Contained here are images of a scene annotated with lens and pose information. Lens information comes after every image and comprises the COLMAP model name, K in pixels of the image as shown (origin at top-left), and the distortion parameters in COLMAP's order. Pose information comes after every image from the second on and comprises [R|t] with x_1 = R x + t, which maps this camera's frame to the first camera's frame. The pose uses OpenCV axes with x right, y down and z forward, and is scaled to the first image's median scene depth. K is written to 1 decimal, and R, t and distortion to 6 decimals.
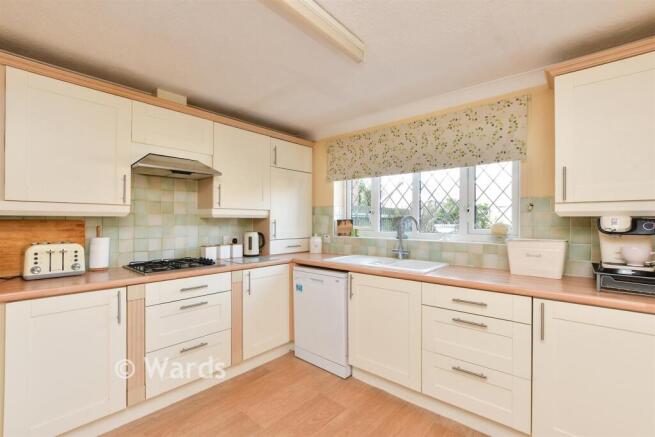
lens RADIAL K [[294.7, 0, 325.9], [0, 294.7, 222.2], [0, 0, 1]] dist [-0.000350, 0.000298]
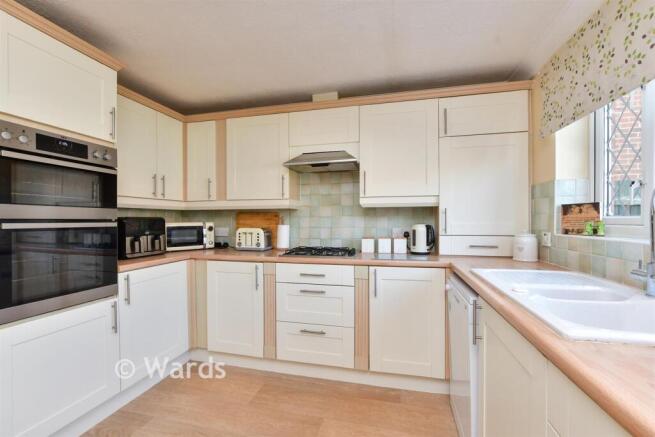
lens RADIAL K [[294.7, 0, 325.9], [0, 294.7, 222.2], [0, 0, 1]] dist [-0.000350, 0.000298]
pose [[0.462002, 0.005200, -0.886864, 0.409201], [0.001679, 0.999976, 0.006738, 0.025568], [0.886877, -0.004602, 0.461982, 0.466079]]
